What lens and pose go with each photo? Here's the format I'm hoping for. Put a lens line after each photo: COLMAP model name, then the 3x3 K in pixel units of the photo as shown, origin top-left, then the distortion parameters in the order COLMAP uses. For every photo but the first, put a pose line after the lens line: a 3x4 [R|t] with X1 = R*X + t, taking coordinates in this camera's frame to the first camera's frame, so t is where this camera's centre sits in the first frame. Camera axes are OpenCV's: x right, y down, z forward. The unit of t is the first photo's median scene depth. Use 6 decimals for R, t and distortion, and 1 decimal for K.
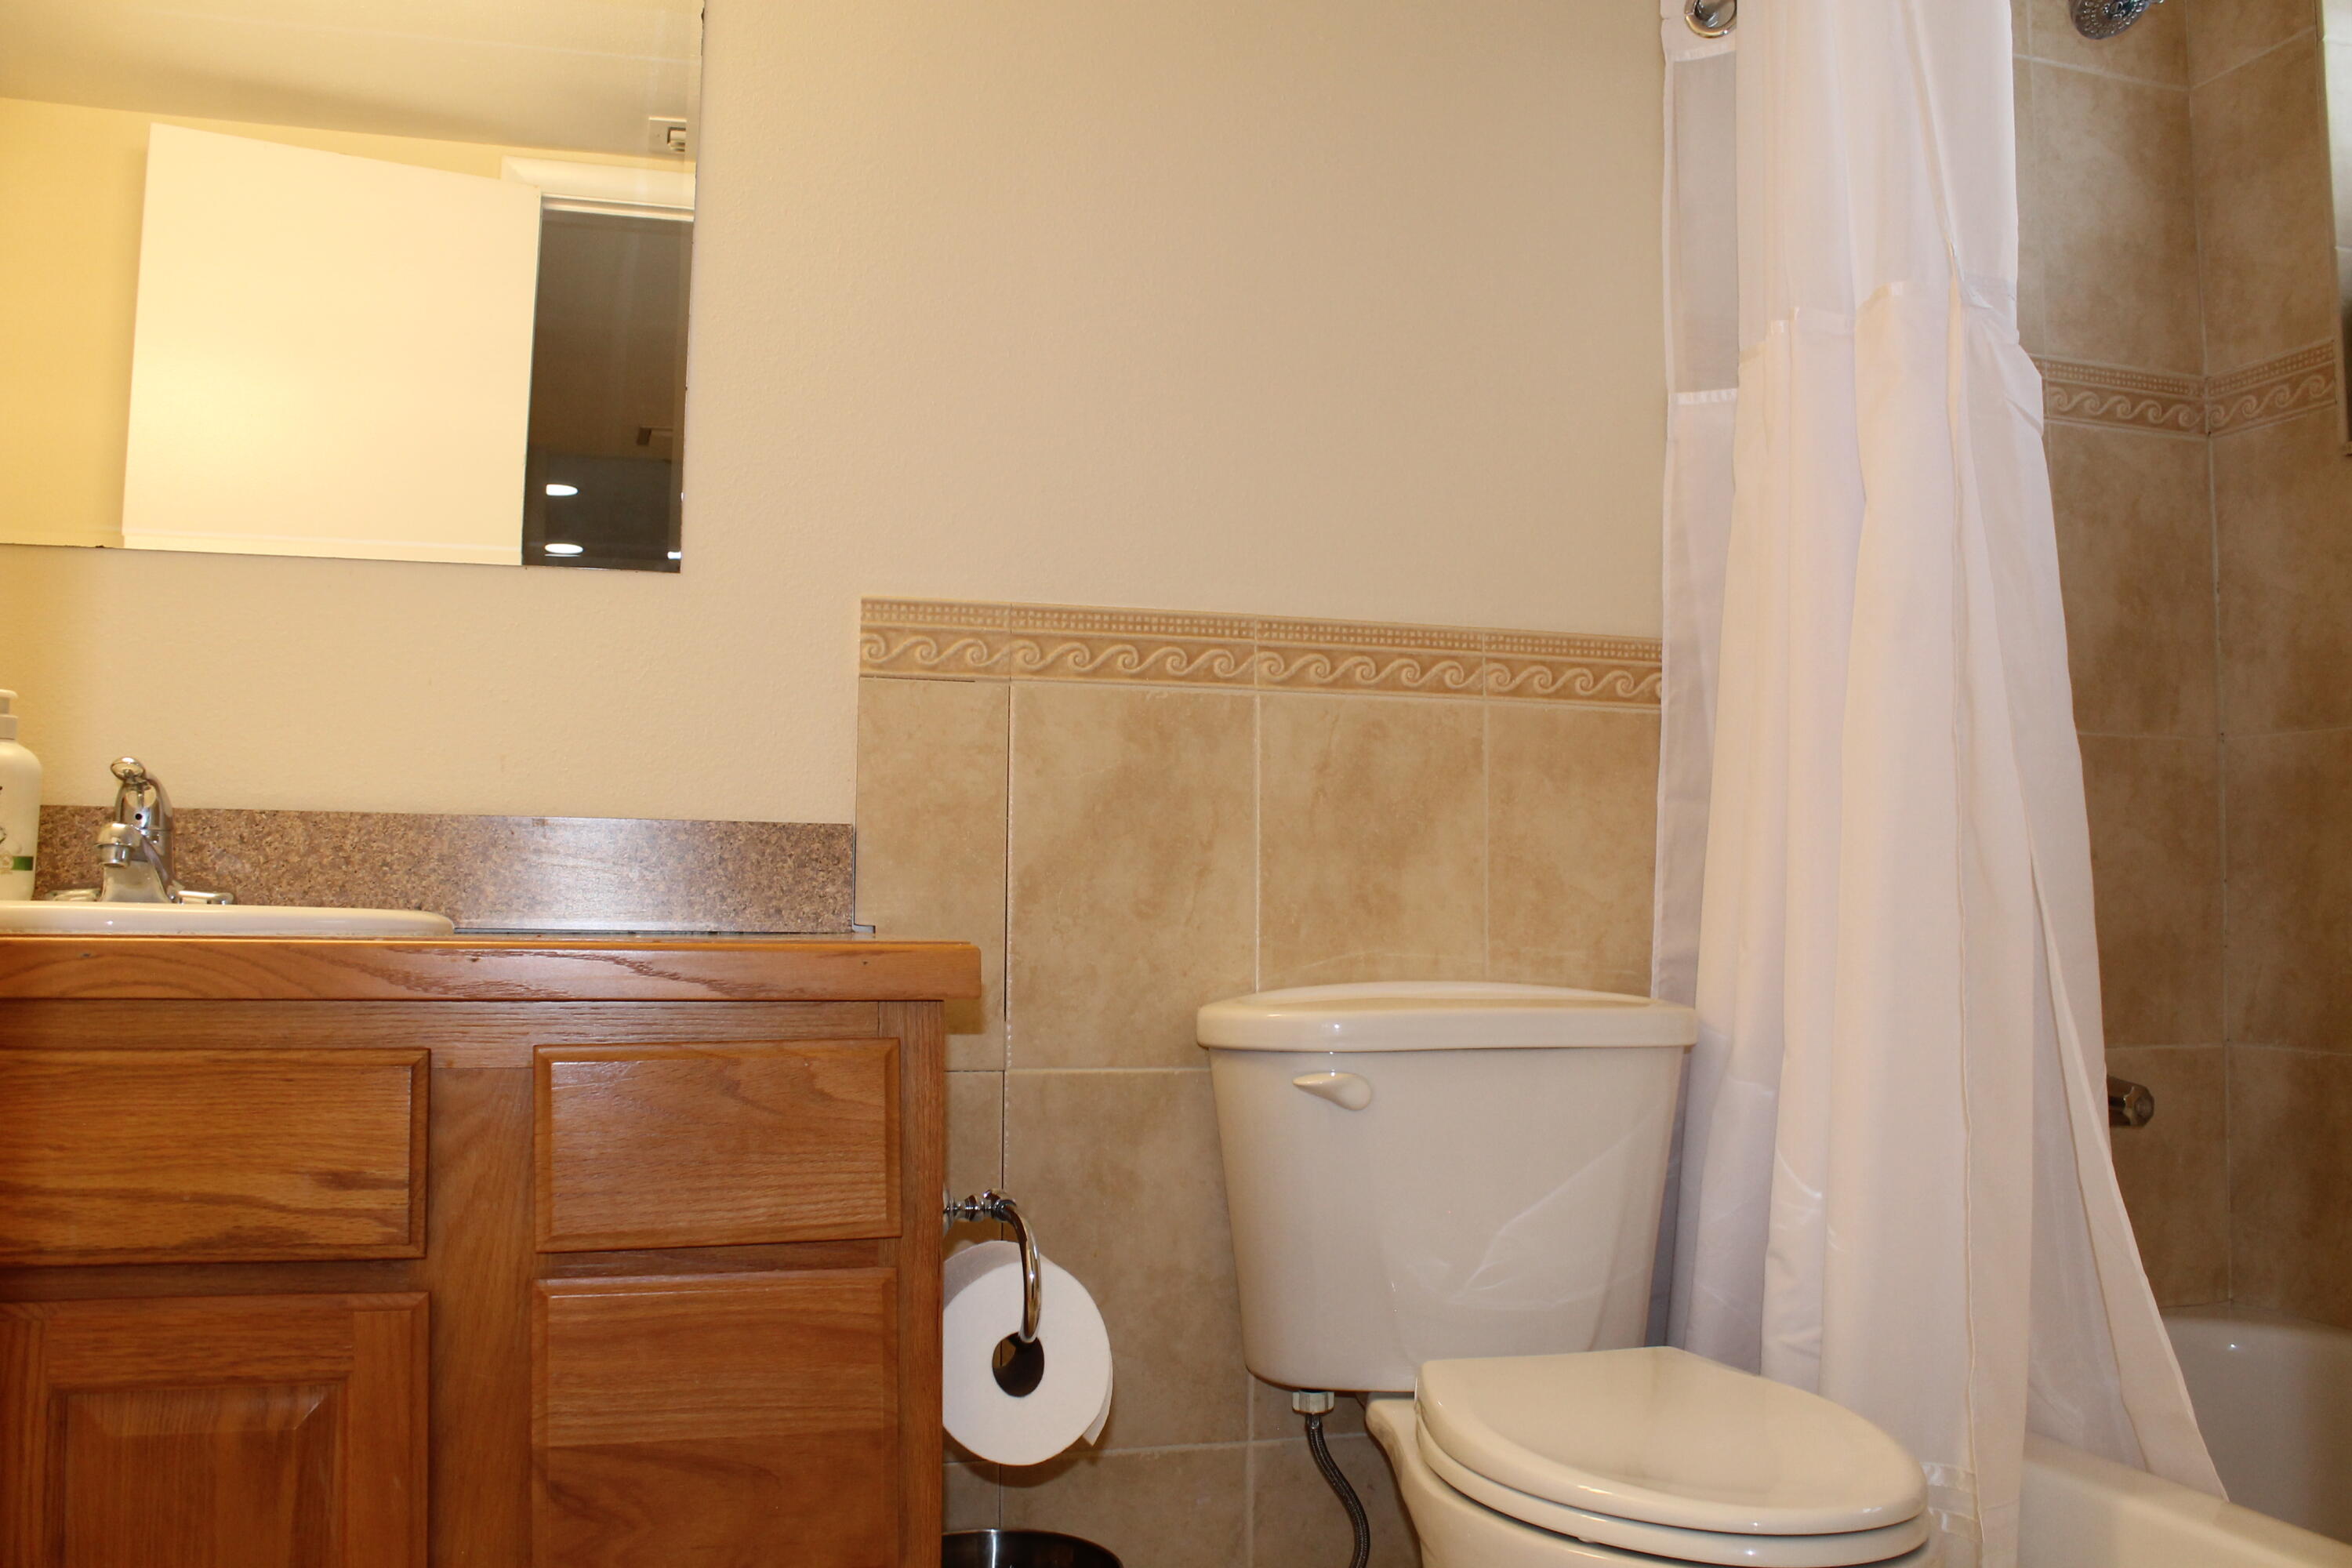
lens RADIAL K [[1974.0, 0, 1168.7], [0, 1974.0, 776.7], [0, 0, 1]] dist [-0.169458, 0.150651]
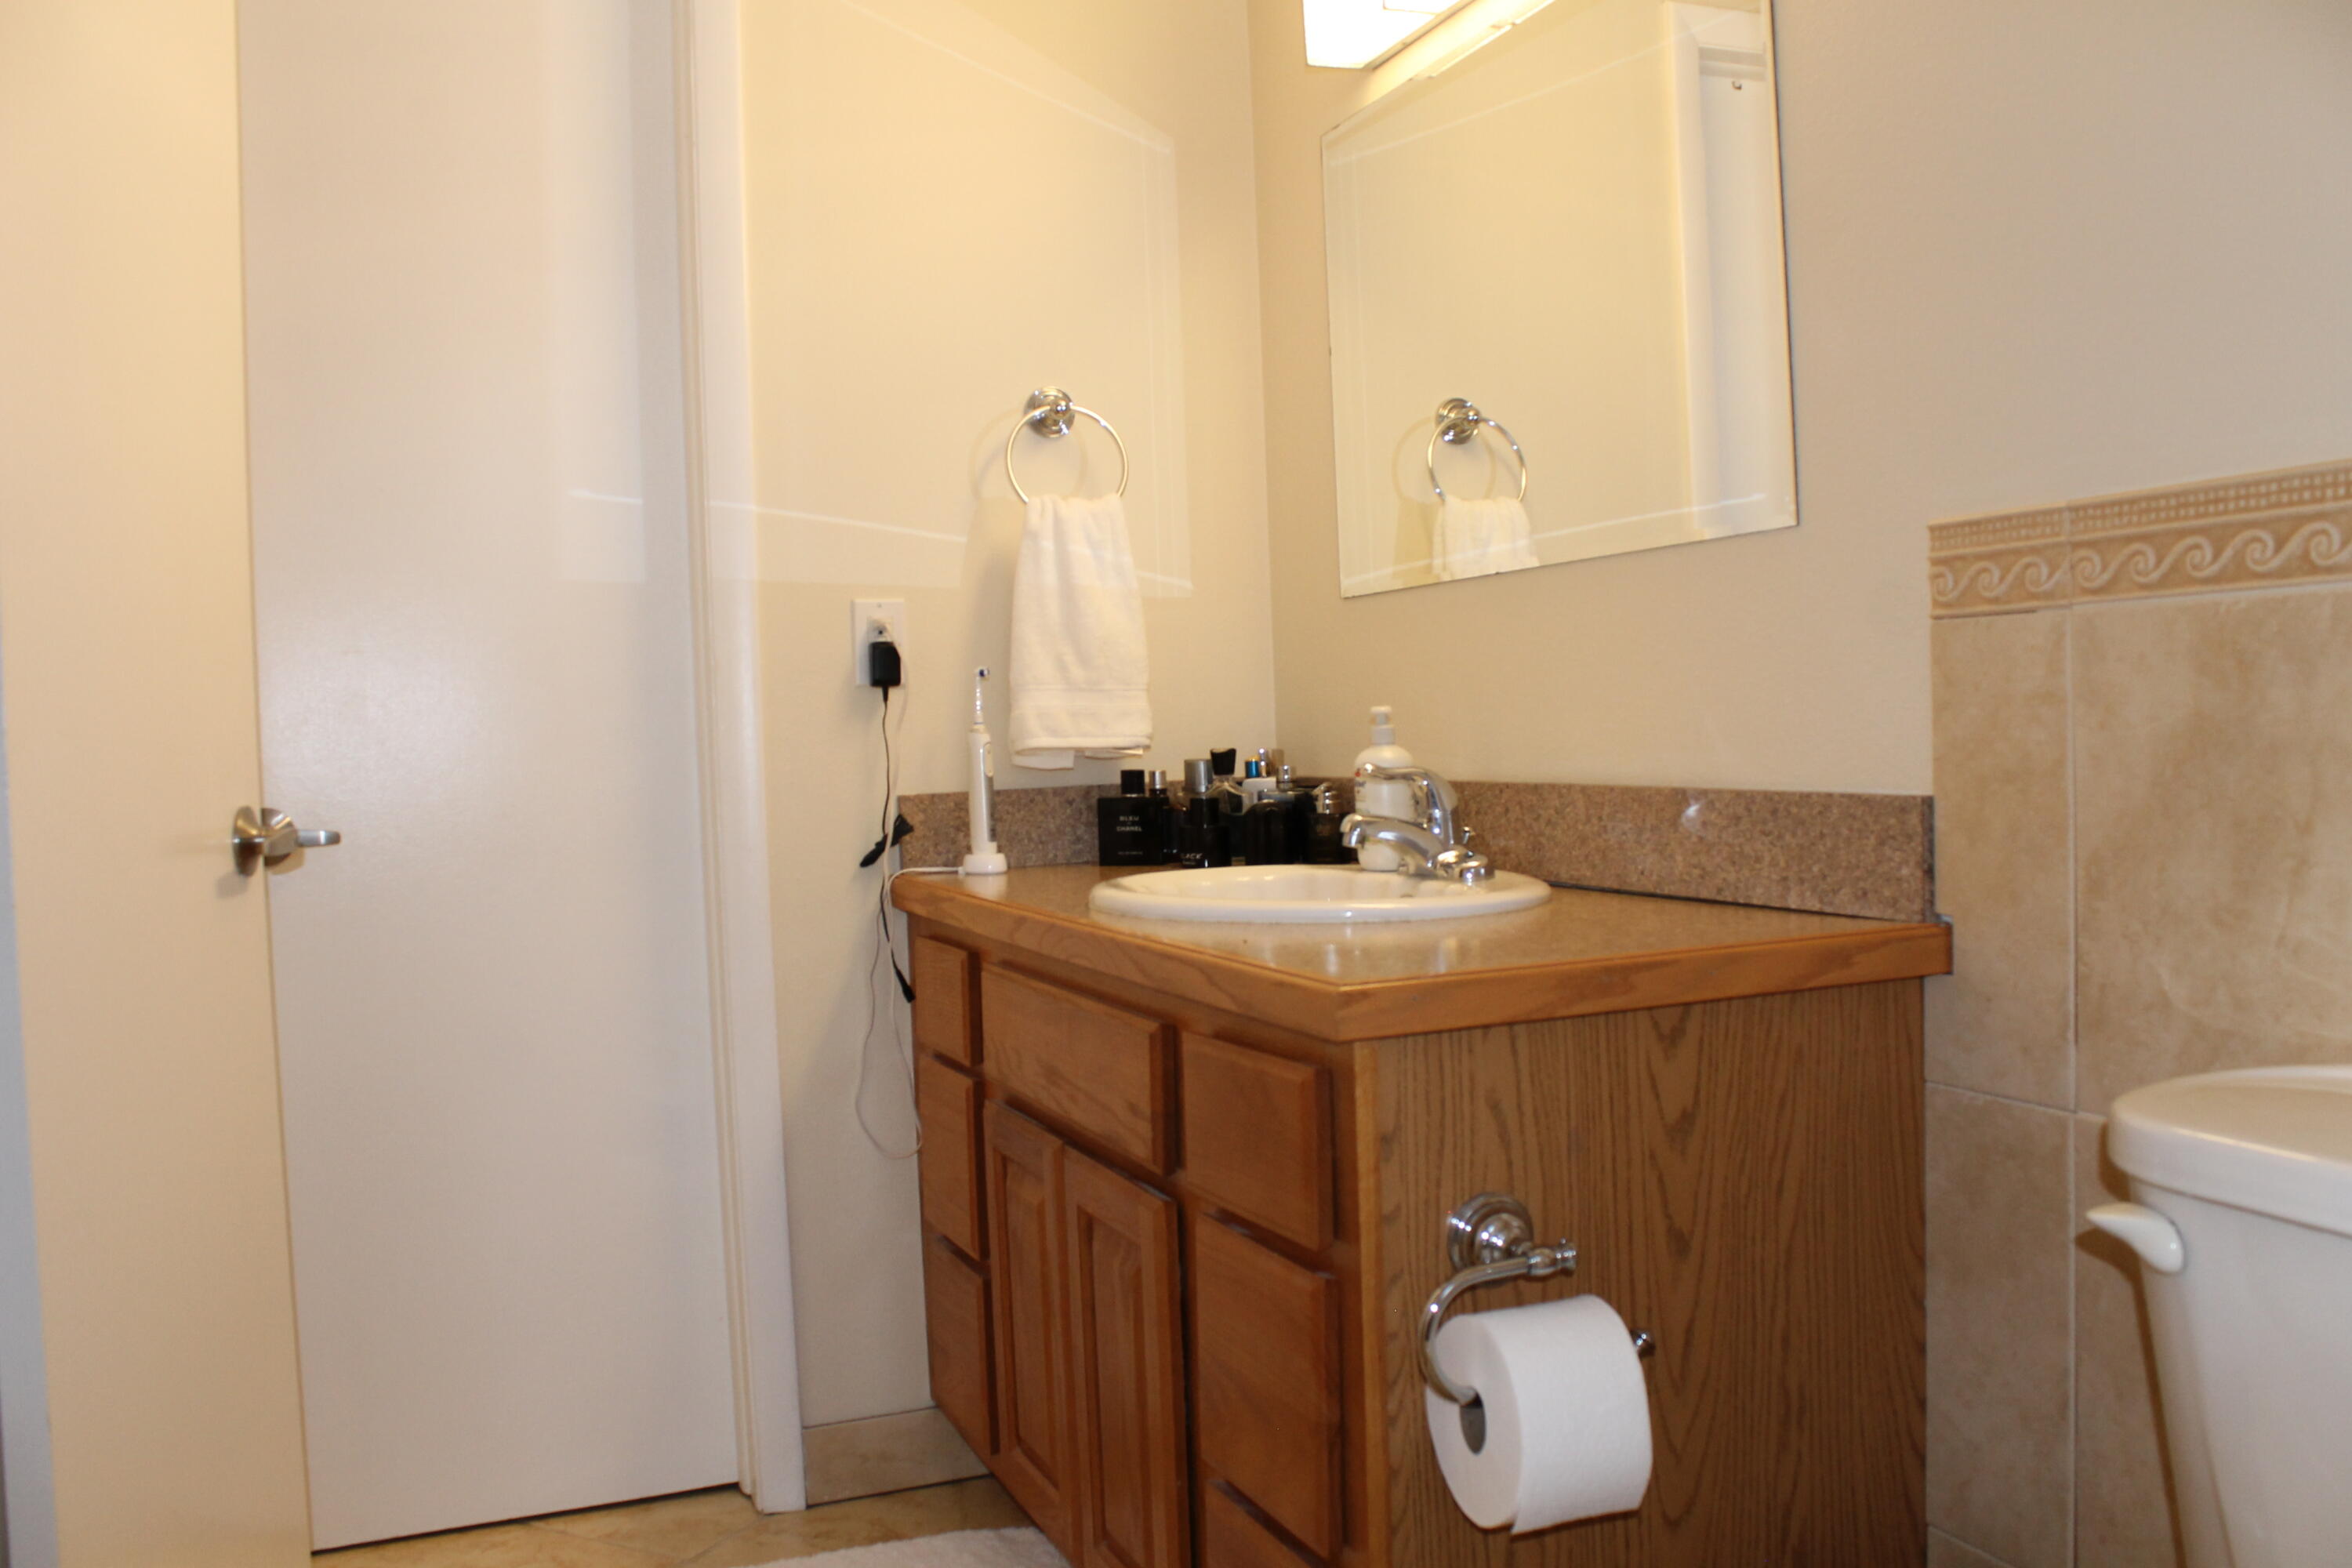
lens RADIAL K [[1985.5, 0, 1176.0], [0, 1985.5, 784.0], [0, 0, 1]] dist [-0.169452, 0.153884]
pose [[0.090332, 0.019813, -0.995715, 0.627574], [0.107377, 0.993780, 0.029516, -0.039361], [0.990106, -0.109583, 0.087643, 0.586173]]
